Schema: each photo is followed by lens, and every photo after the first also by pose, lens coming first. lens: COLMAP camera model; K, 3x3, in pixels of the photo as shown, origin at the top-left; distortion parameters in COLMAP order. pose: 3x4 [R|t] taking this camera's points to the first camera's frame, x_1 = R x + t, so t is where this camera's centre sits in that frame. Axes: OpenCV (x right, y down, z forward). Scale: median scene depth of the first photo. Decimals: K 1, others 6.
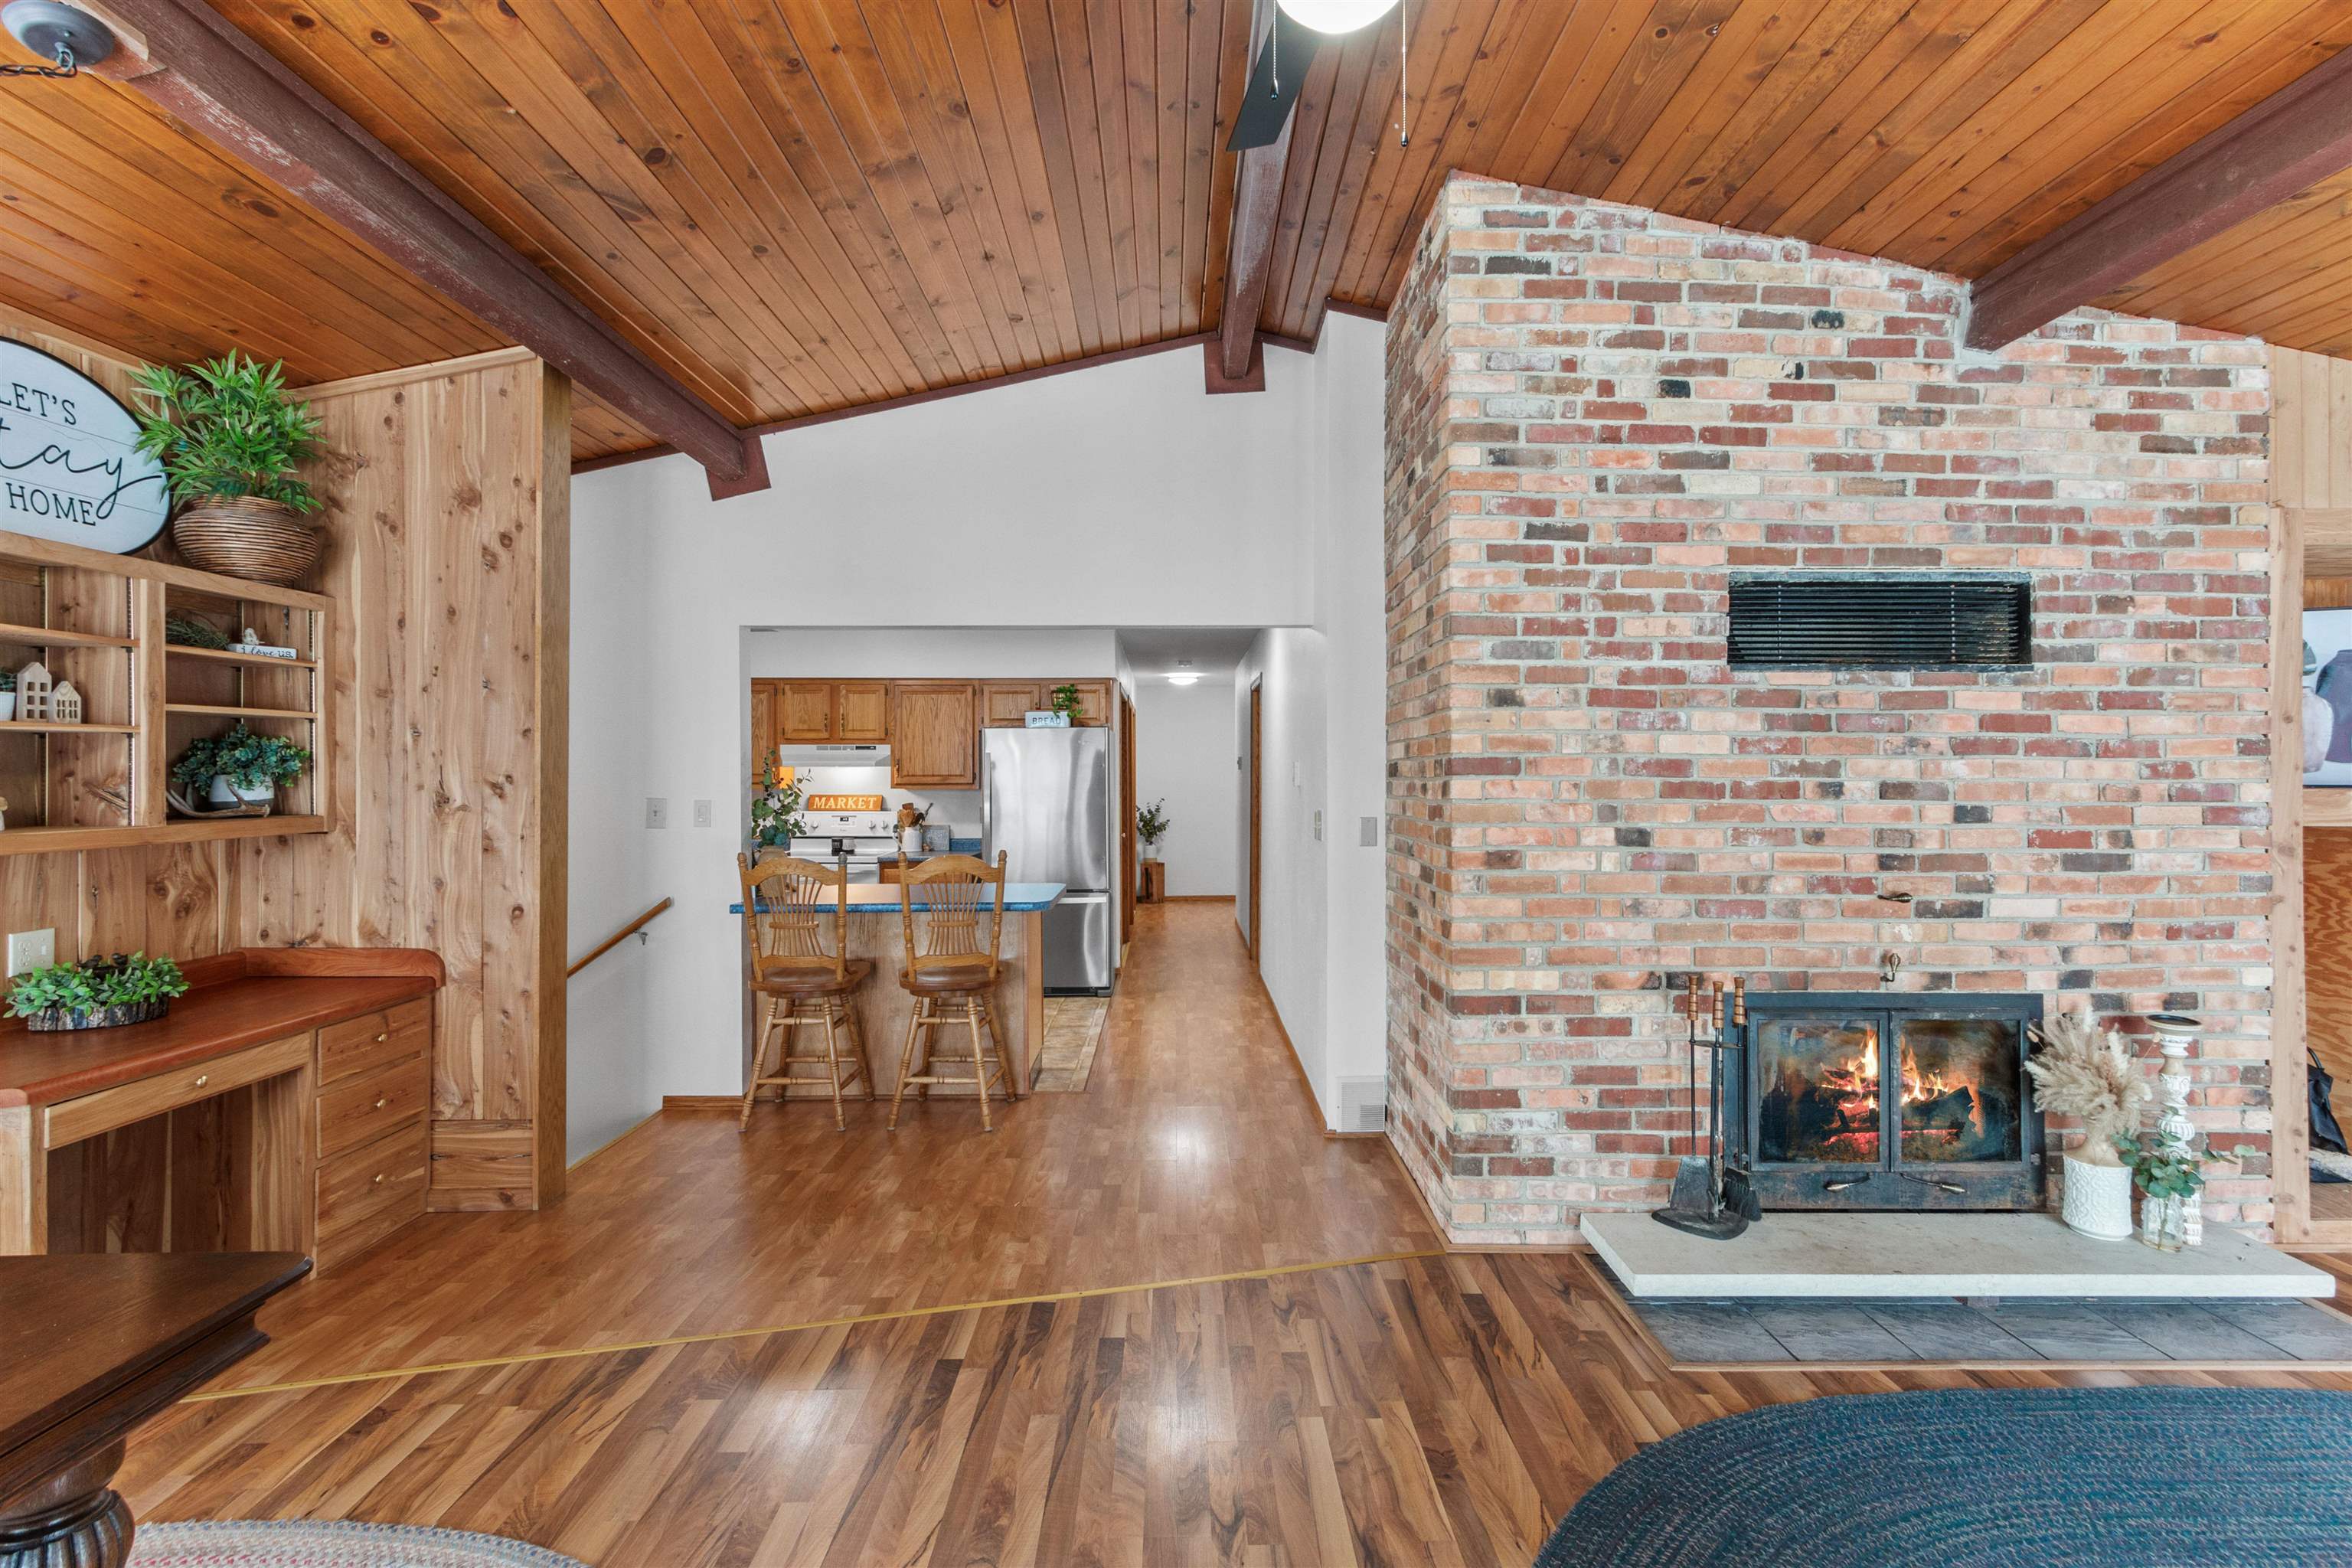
lens RADIAL K [[1082.3, 0, 1185.7], [0, 1082.3, 772.9], [0, 0, 1]] dist [0.010585, -0.002926]
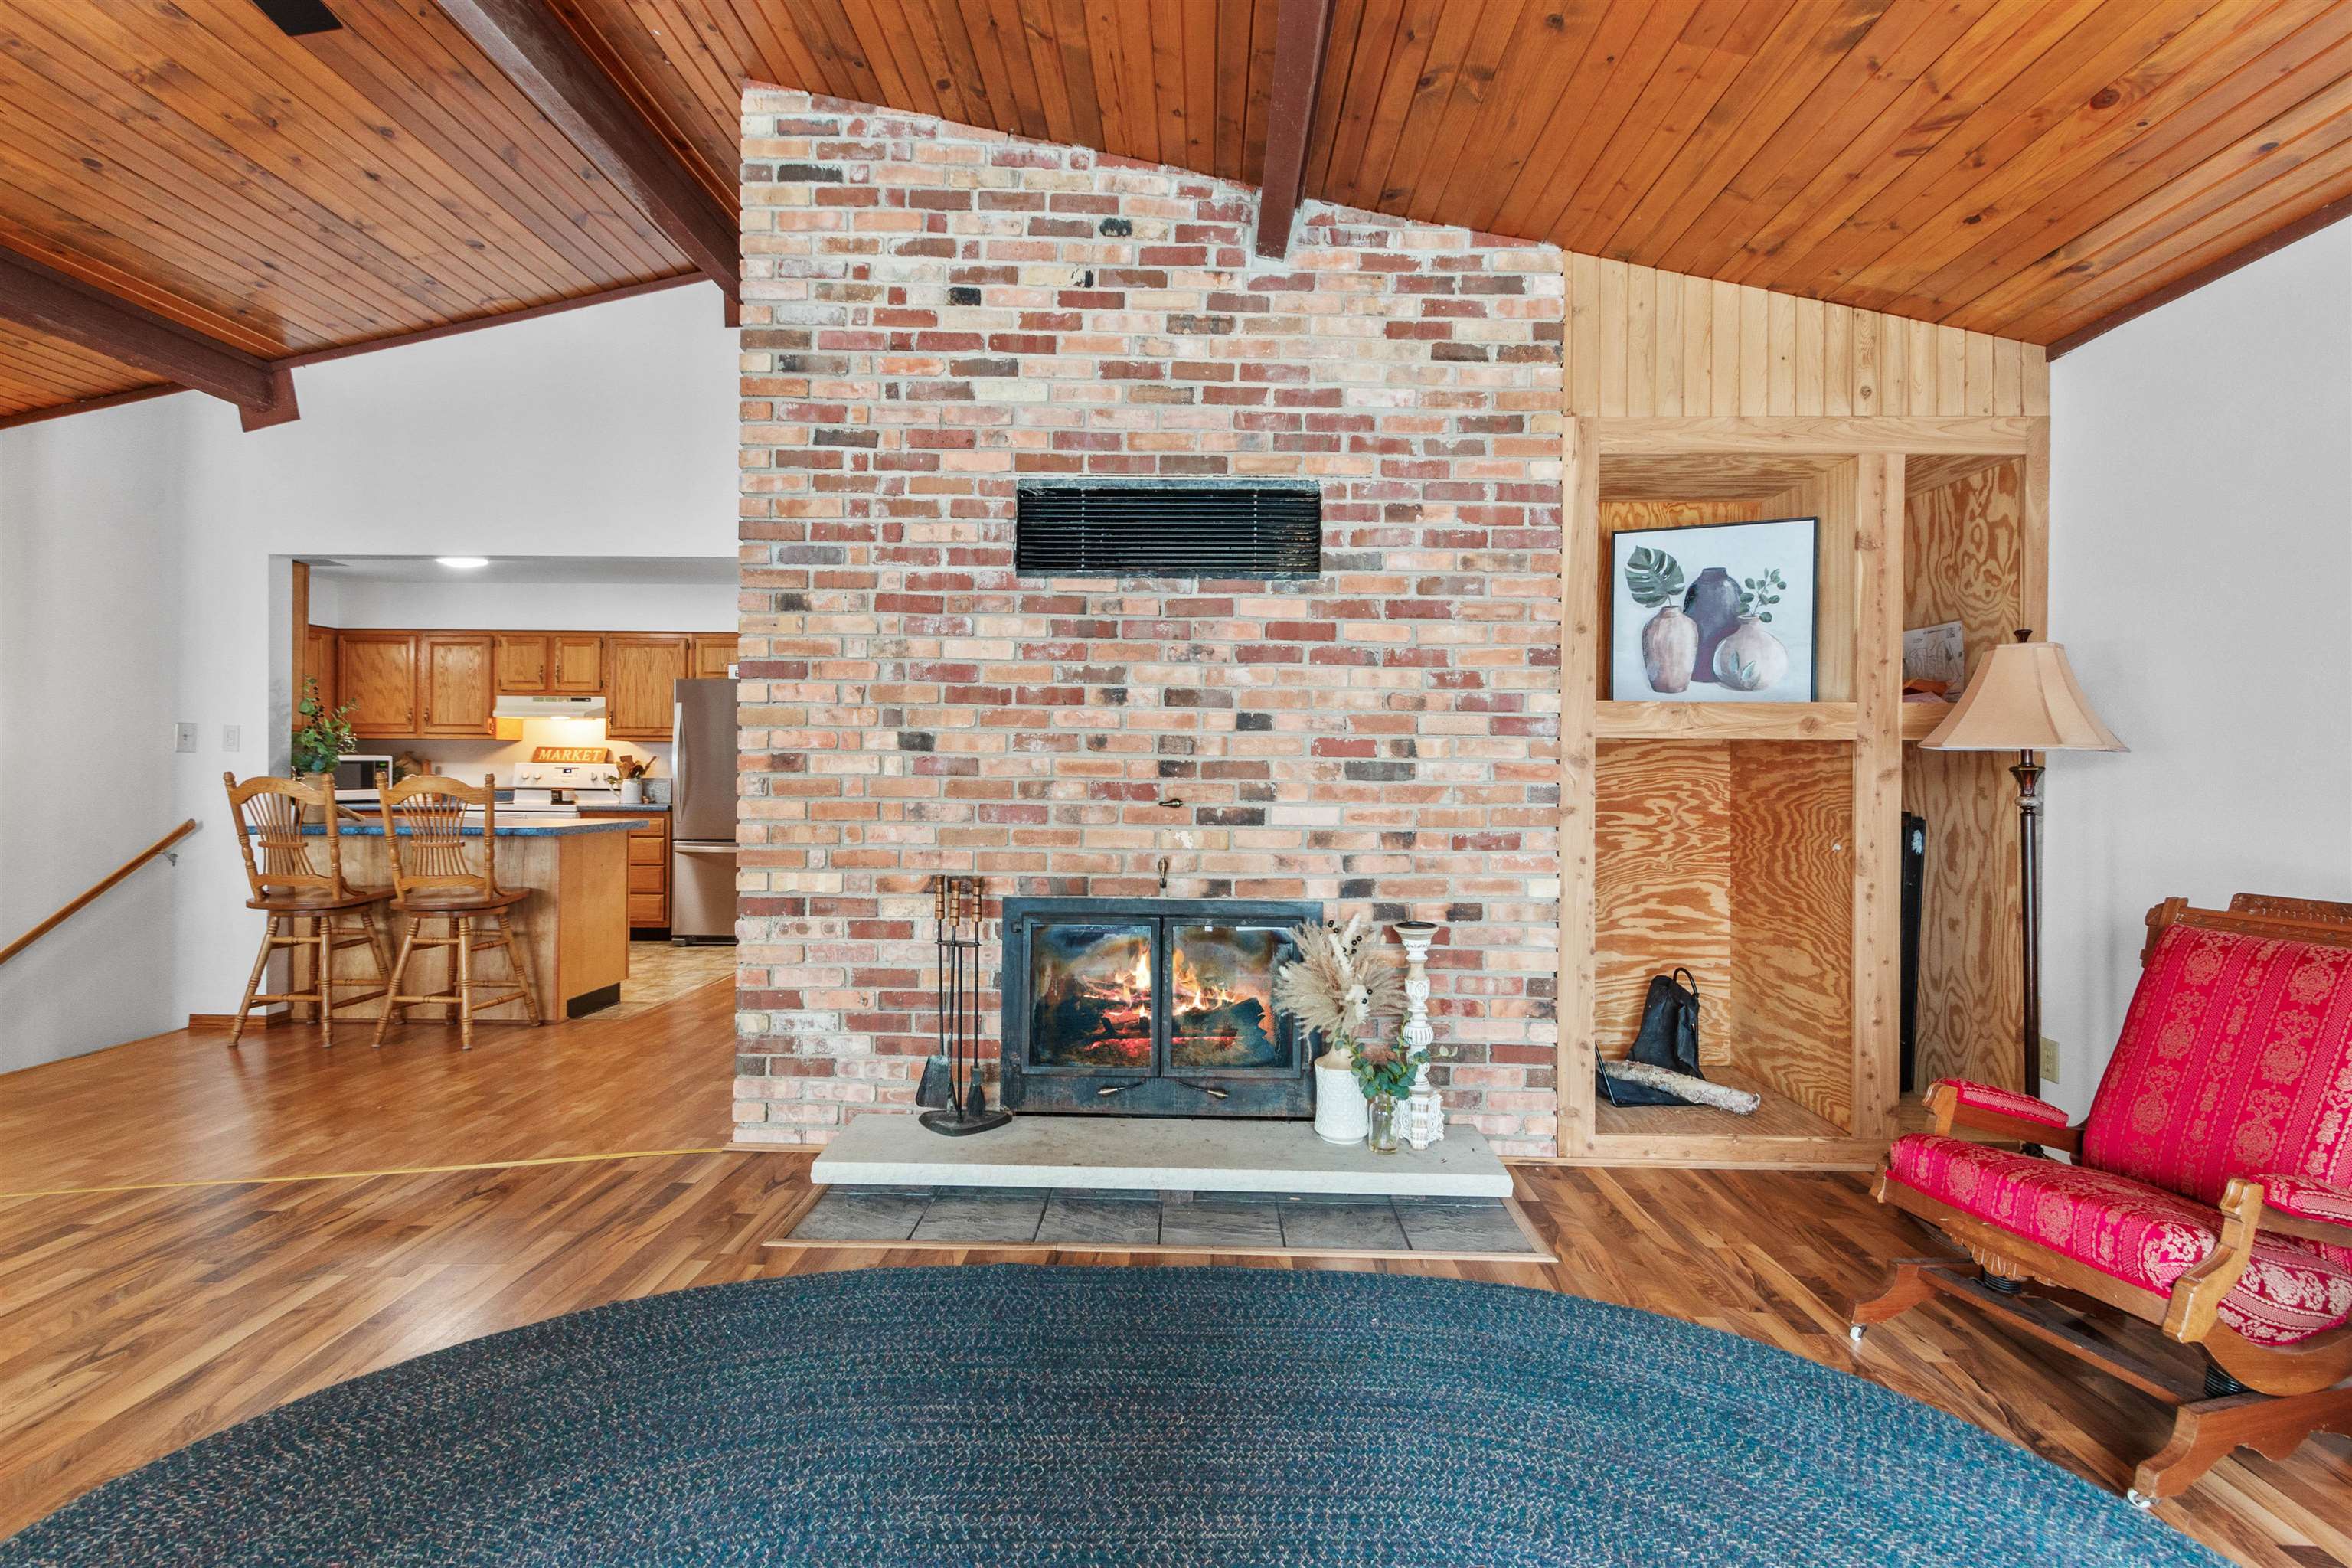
lens RADIAL K [[1082.3, 0, 1166.9], [0, 1082.3, 765.4], [0, 0, 1]] dist [0.010585, -0.002926]
pose [[0.999462, 0.009634, -0.031354, 0.651849], [-0.009661, 0.999953, -0.000697, 0.076947], [0.031345, 0.000999, 0.999508, 0.002280]]
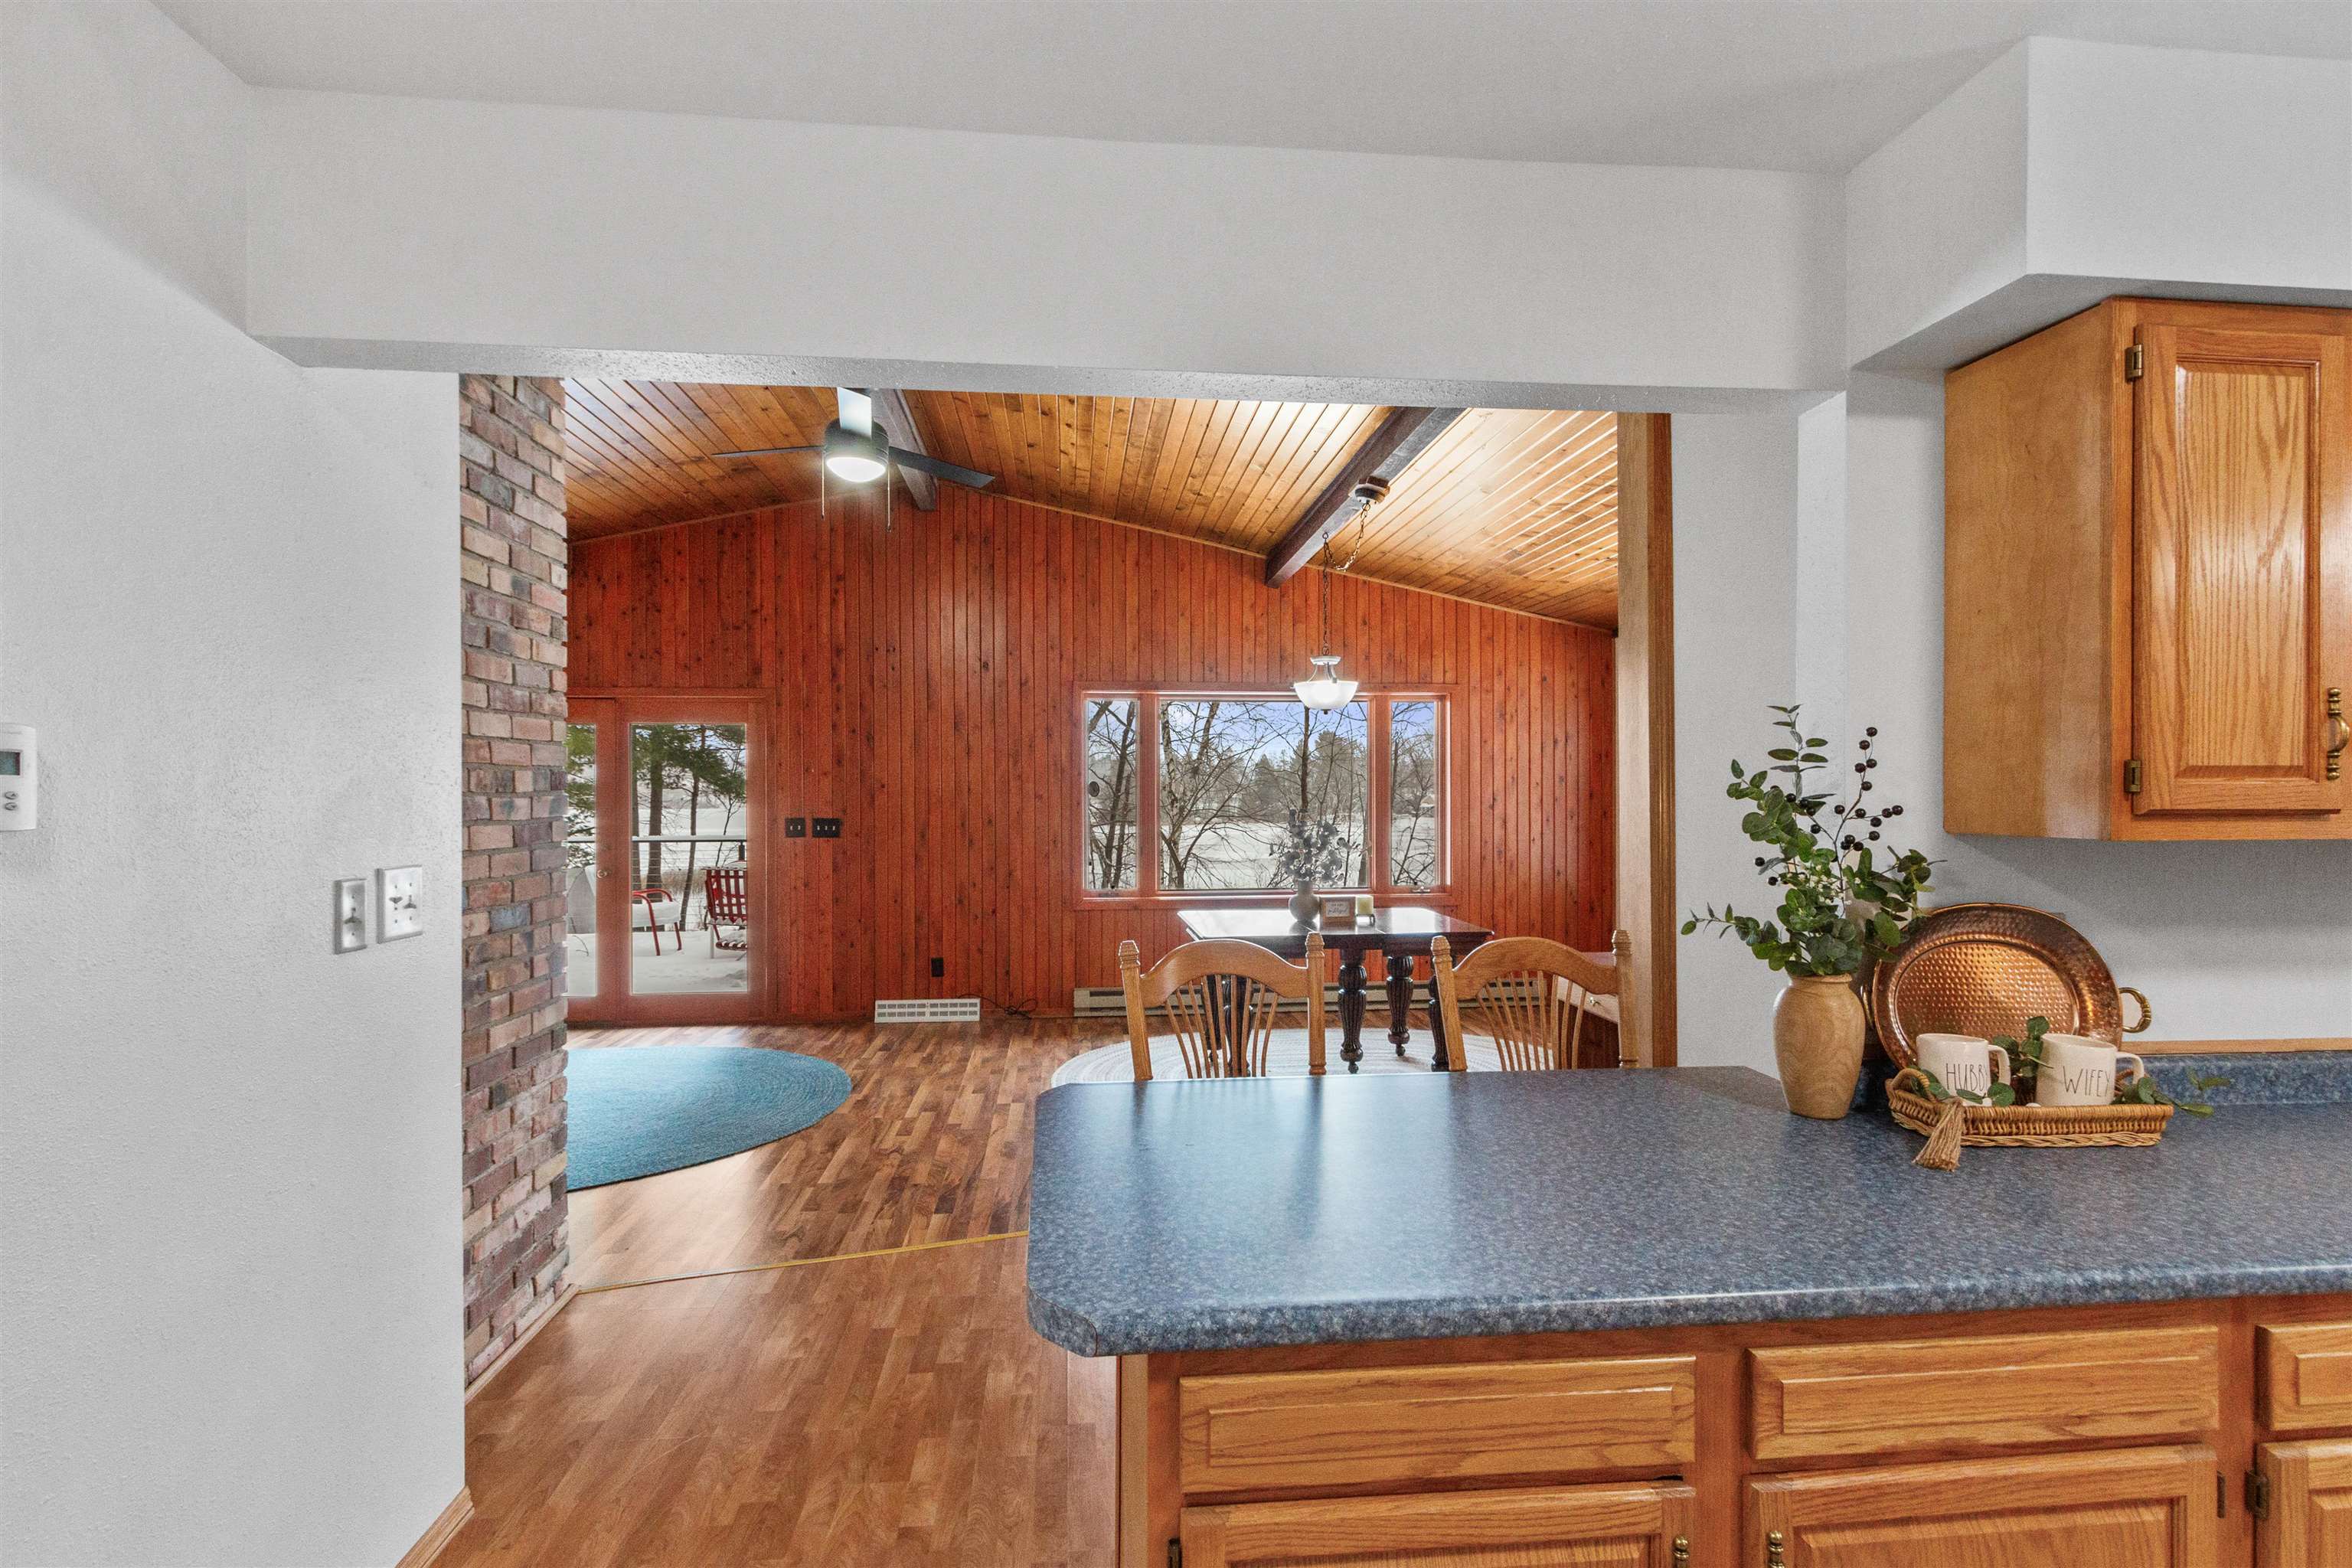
lens RADIAL K [[1157.8, 0, 1184.3], [0, 1157.8, 788.6], [0, 0, 1]] dist [0.008590, -0.000379]
pose [[-0.995975, 0.004069, -0.089543, -0.195344], [0.003601, 0.999979, 0.005396, -0.013566], [0.089563, 0.005052, -0.995968, 1.997321]]
